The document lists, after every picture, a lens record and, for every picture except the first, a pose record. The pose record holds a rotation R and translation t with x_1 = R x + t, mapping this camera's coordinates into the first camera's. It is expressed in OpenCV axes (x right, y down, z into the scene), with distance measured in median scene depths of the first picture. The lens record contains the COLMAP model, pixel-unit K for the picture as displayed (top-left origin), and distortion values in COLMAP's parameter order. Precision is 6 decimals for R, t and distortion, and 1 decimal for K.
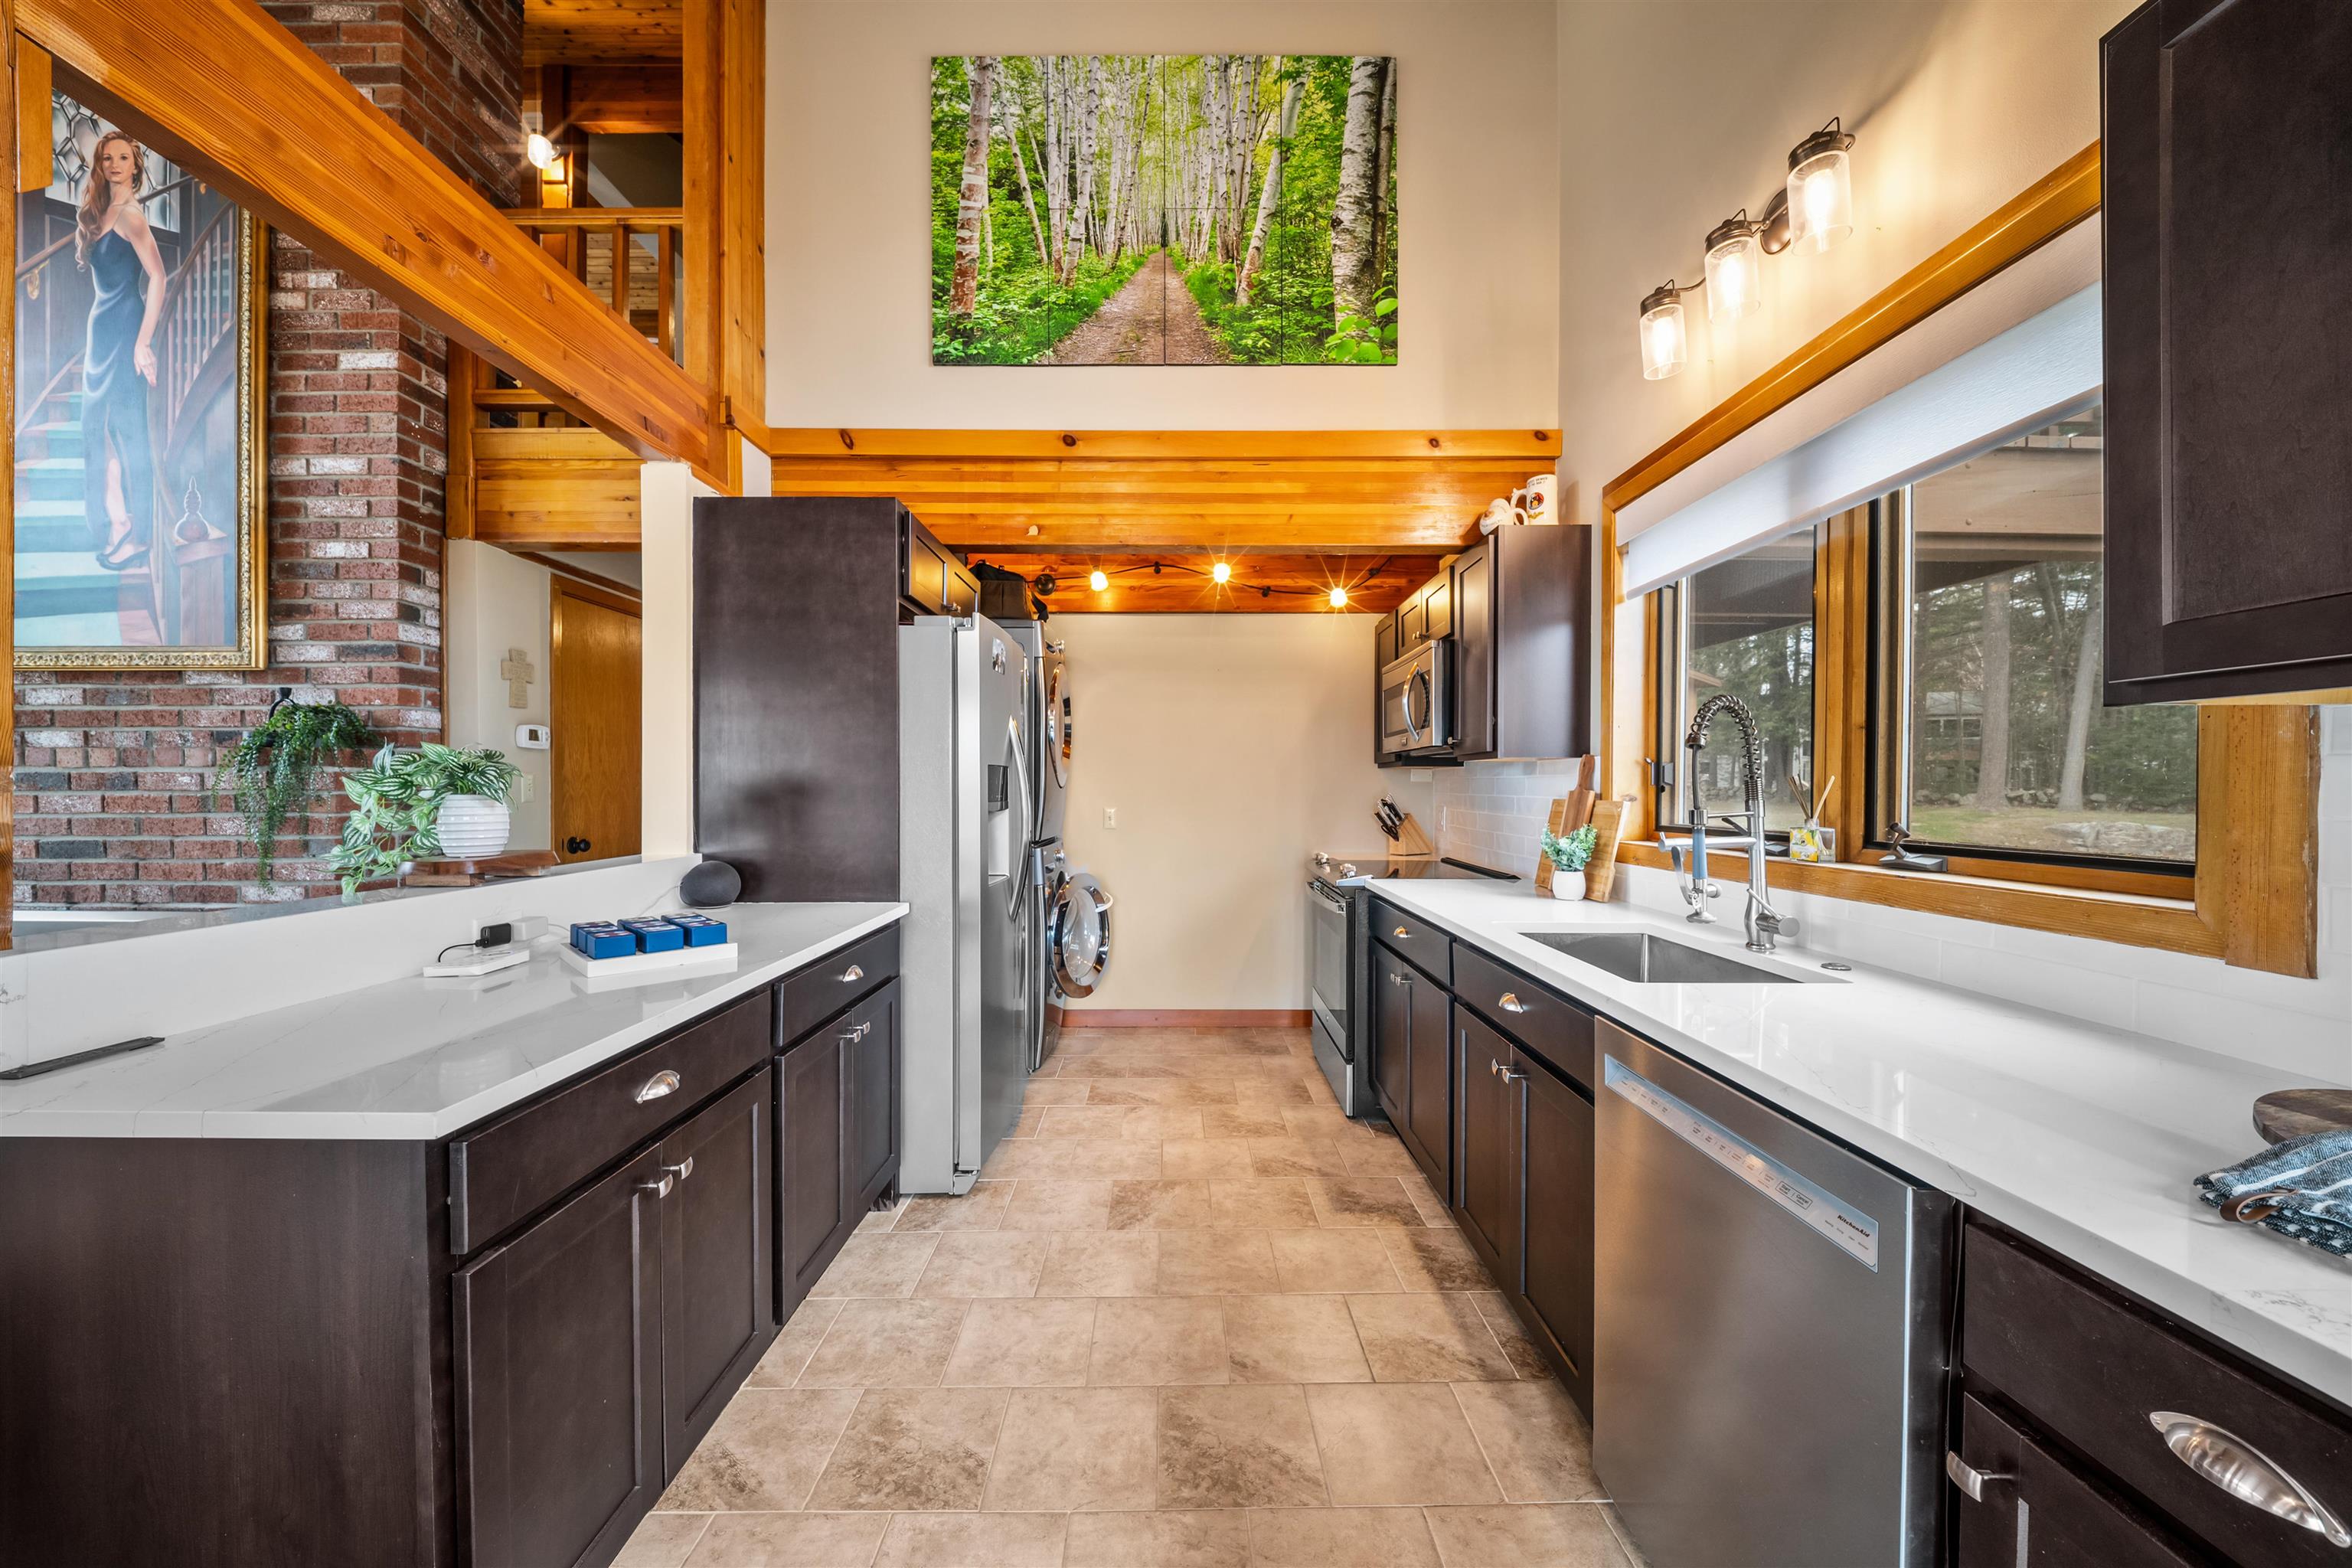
lens RADIAL K [[867.0, 0, 1170.4], [0, 867.0, 792.3], [0, 0, 1]] dist [-0.010889, -0.000296]
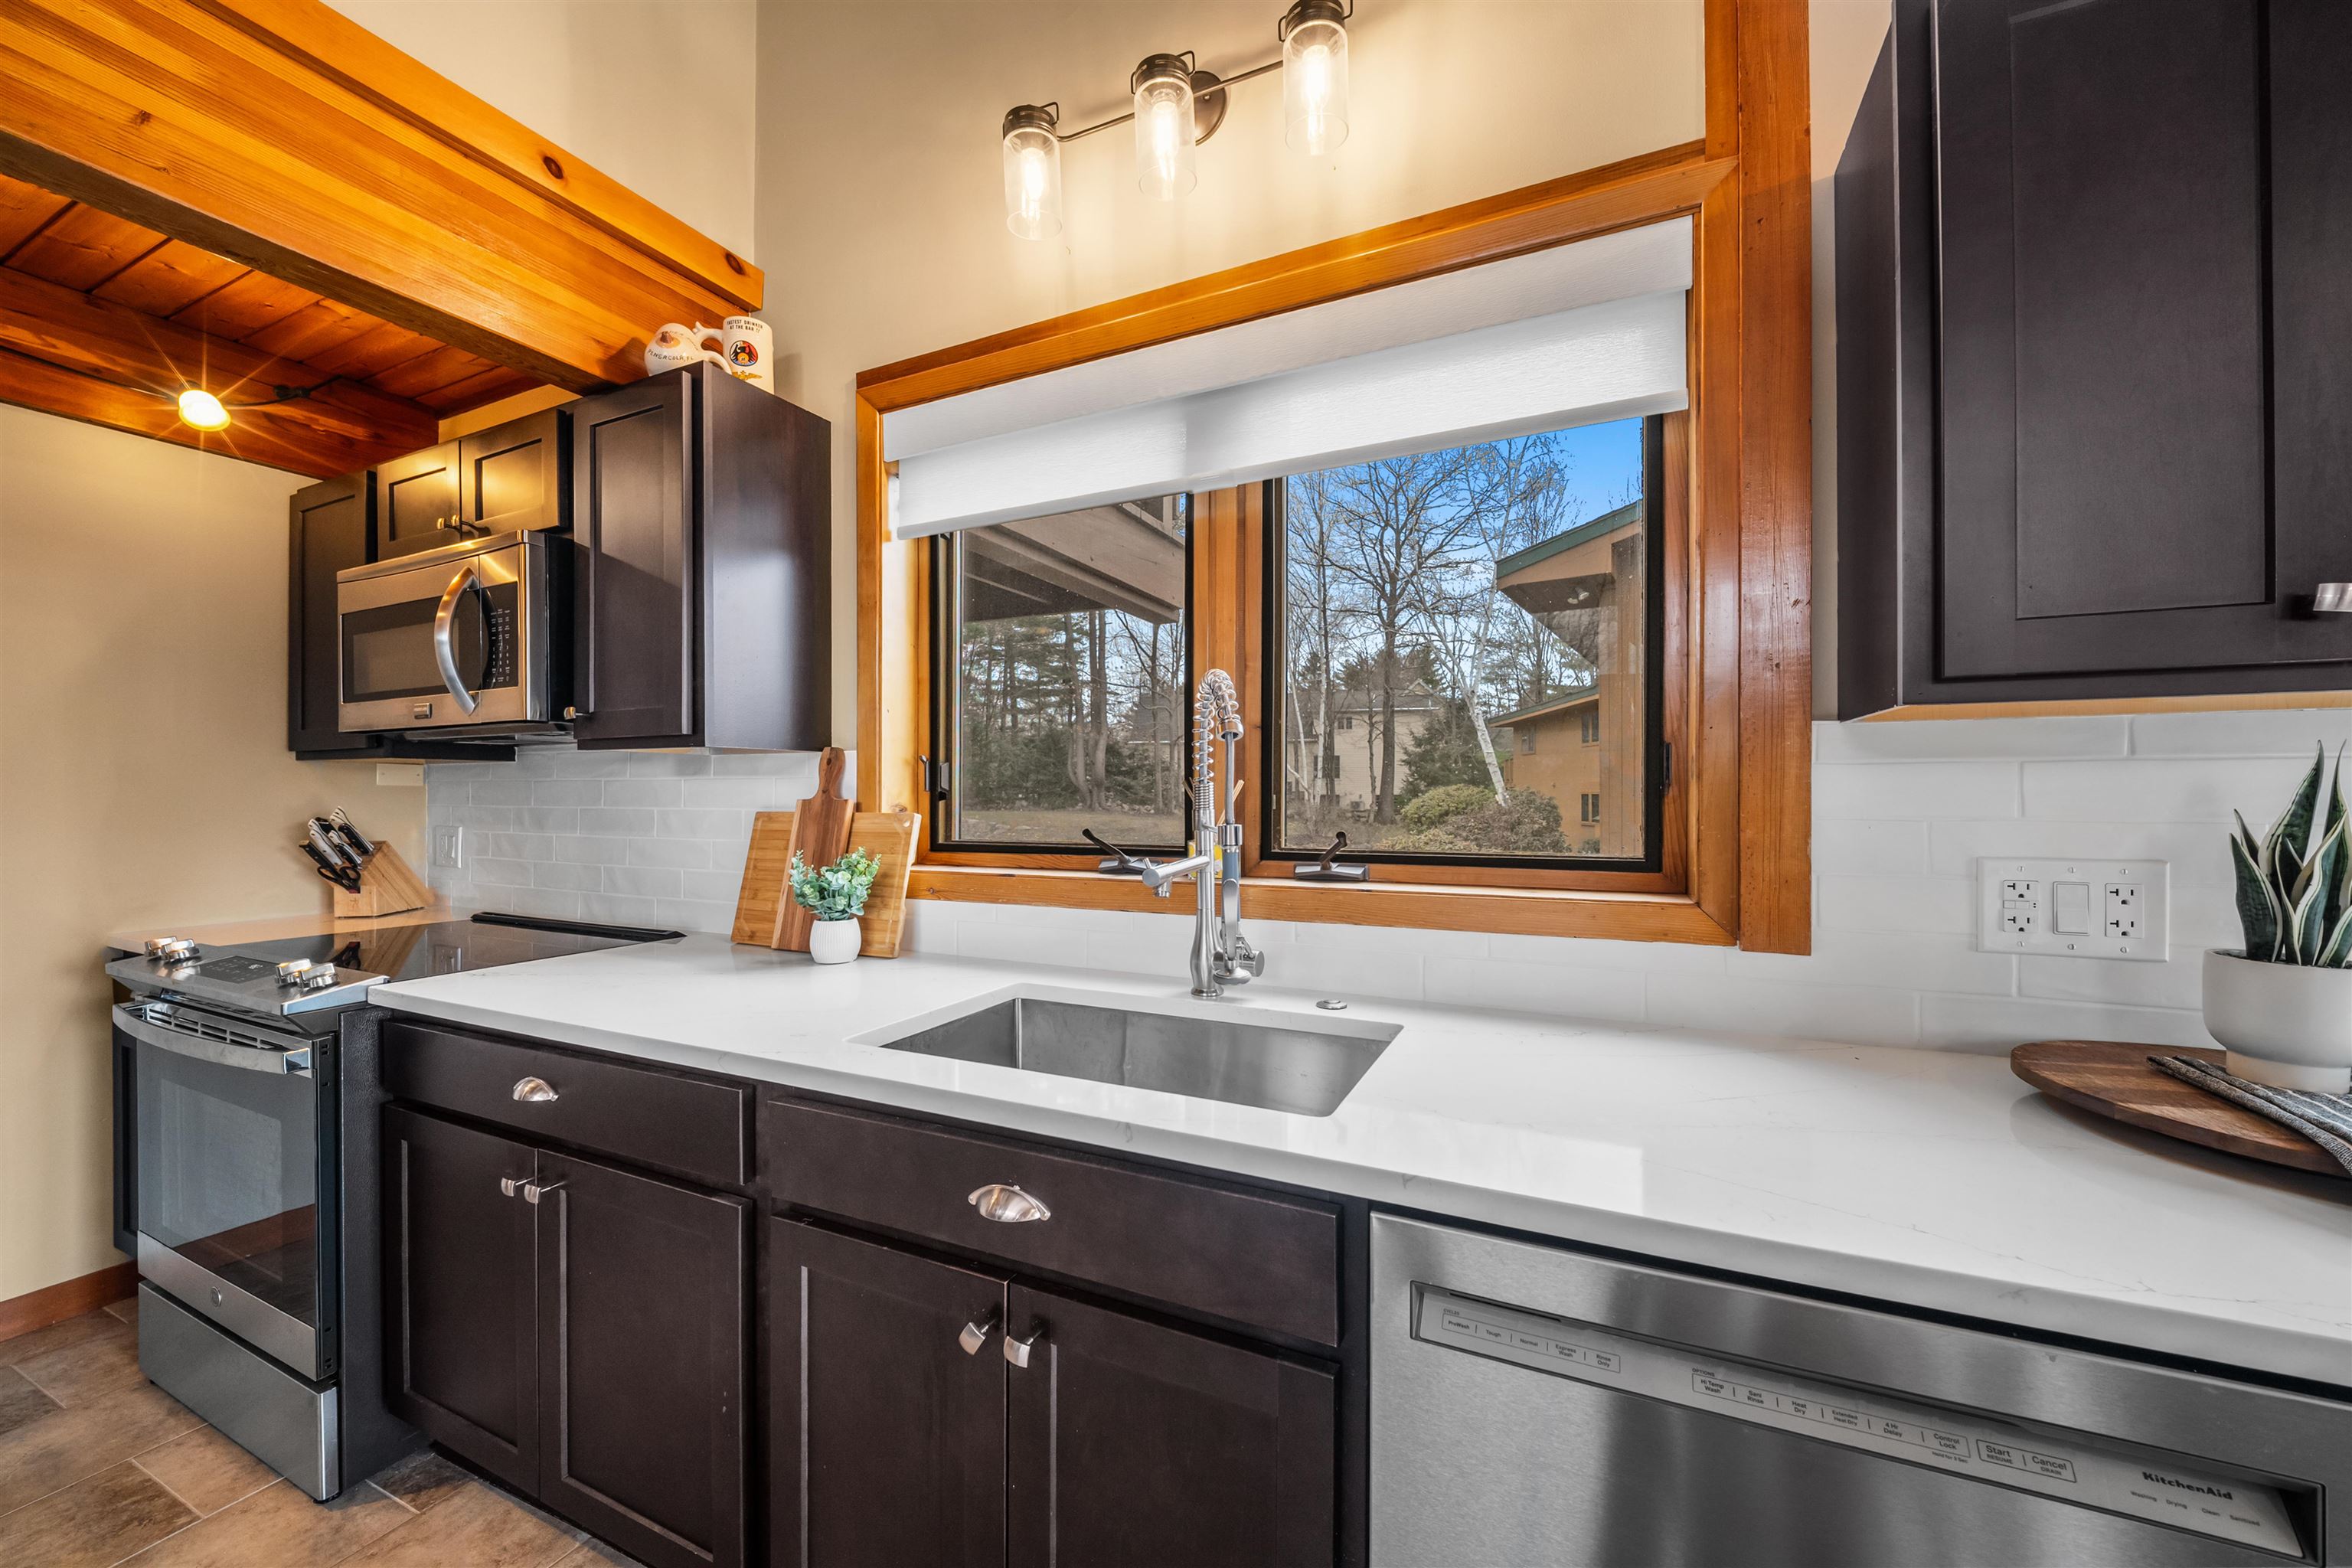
lens RADIAL K [[833.7, 0, 1221.1], [0, 833.7, 795.9], [0, 0, 1]] dist [-0.001872, -0.001038]
pose [[0.397102, -0.005254, 0.917759, -0.012304], [0.008722, 0.999960, 0.001951, -0.003266], [-0.917733, 0.007230, 0.397132, 0.455063]]
